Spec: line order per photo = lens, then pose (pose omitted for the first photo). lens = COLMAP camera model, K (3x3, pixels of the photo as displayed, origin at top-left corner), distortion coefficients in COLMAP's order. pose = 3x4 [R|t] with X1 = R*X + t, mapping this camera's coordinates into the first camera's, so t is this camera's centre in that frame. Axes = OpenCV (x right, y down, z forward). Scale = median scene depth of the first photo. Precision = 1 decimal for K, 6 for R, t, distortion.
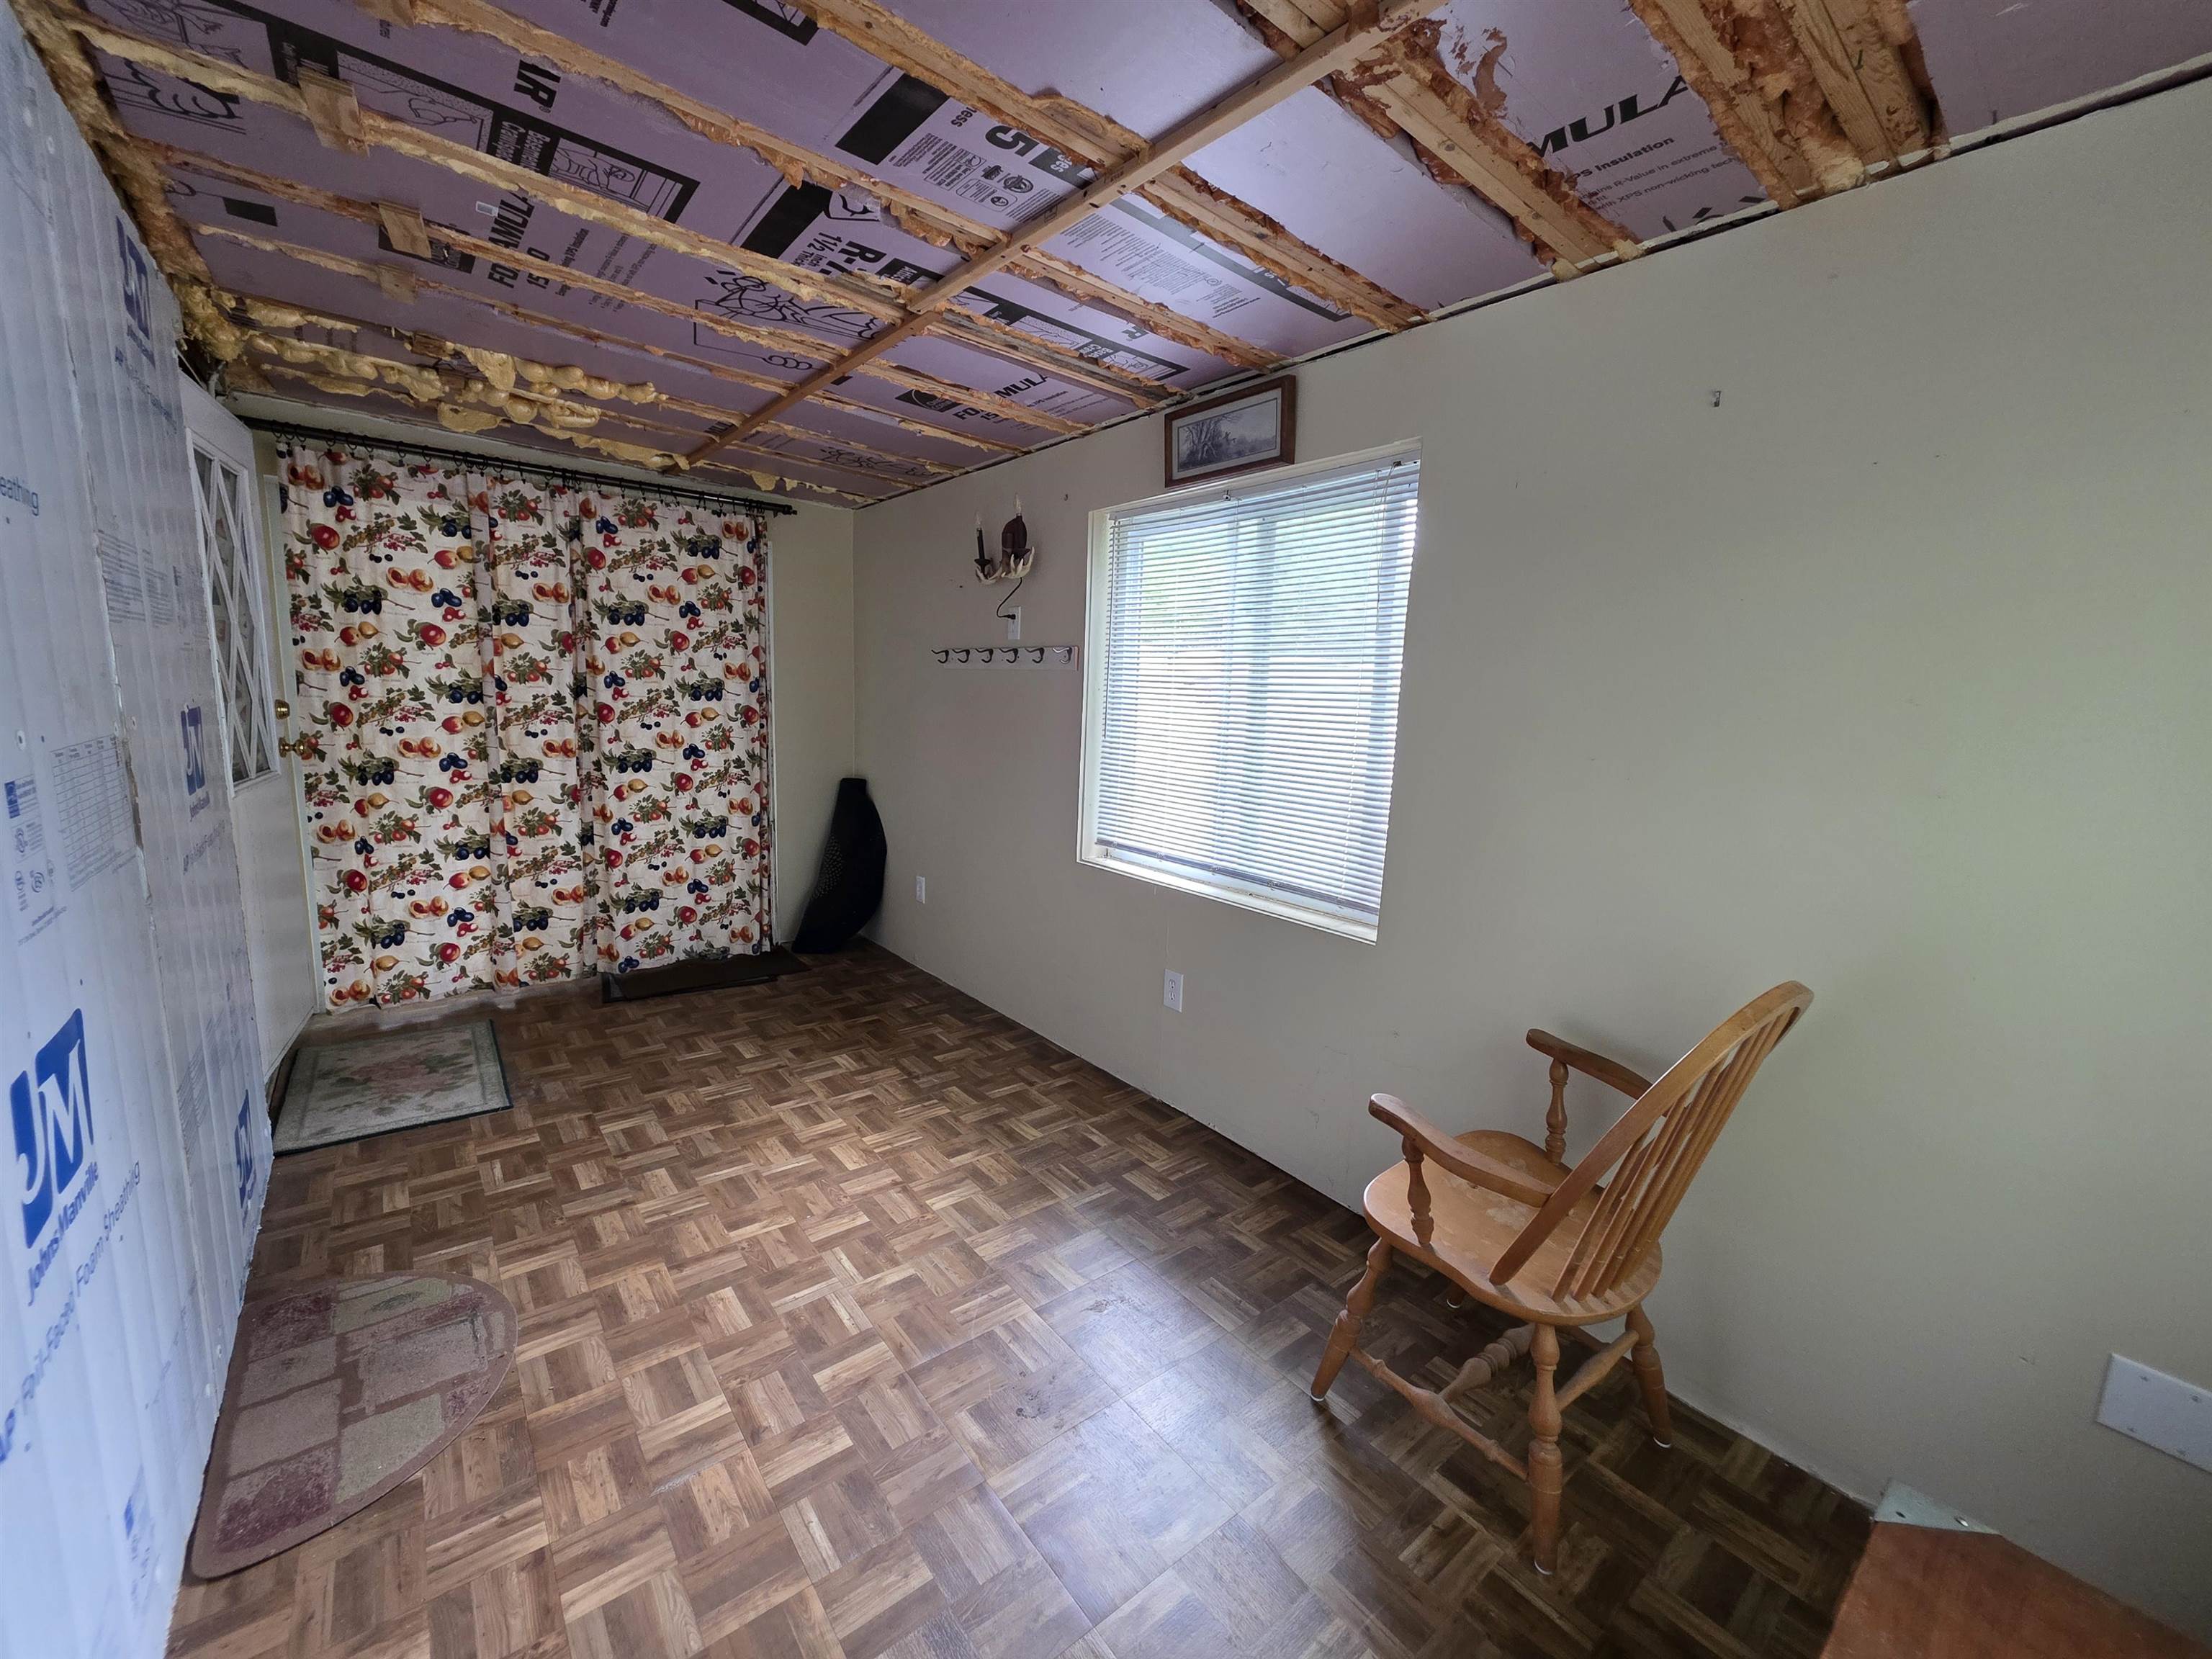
lens RADIAL K [[875.0, 0, 1088.8], [0, 875.0, 830.2], [0, 0, 1]] dist [0.002915, -0.001356]
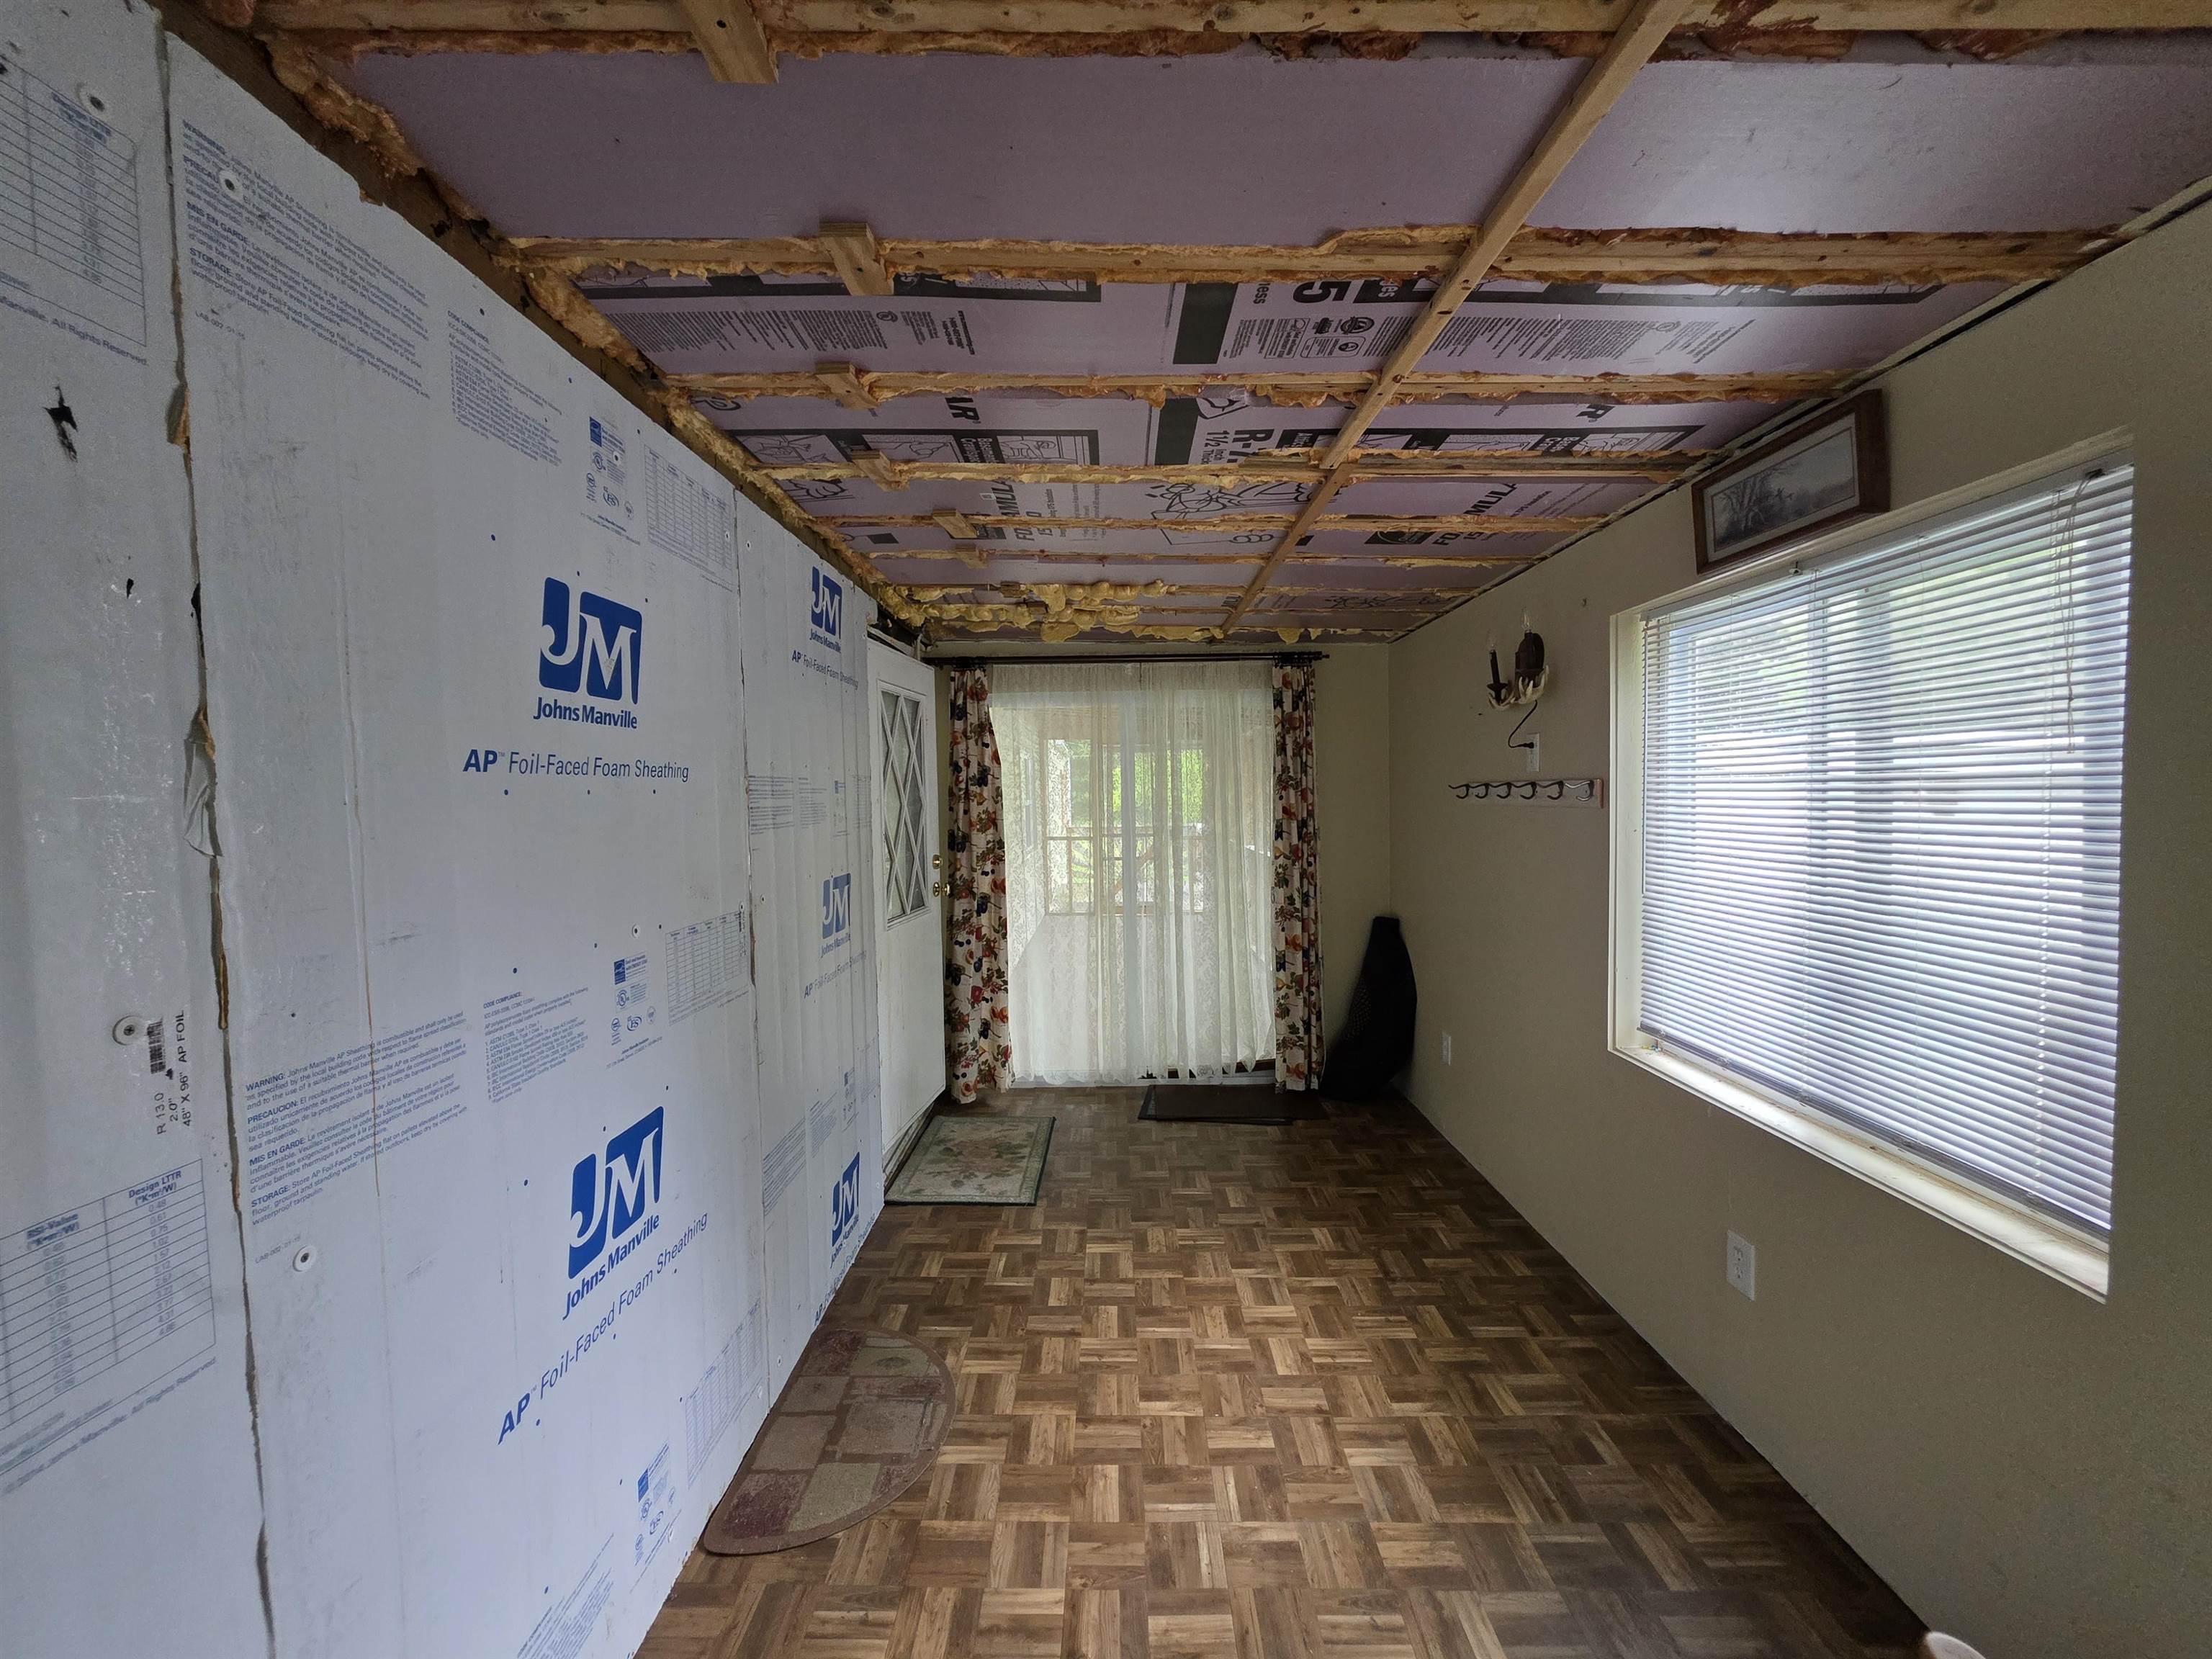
lens RADIAL K [[875.0, 0, 1104.8], [0, 875.0, 831.4], [0, 0, 1]] dist [0.002915, -0.001356]
pose [[0.774233, -0.023208, -0.632475, 0.197745], [-0.054632, 0.993147, -0.103319, -0.075849], [0.630538, 0.114546, 0.767659, 0.139663]]
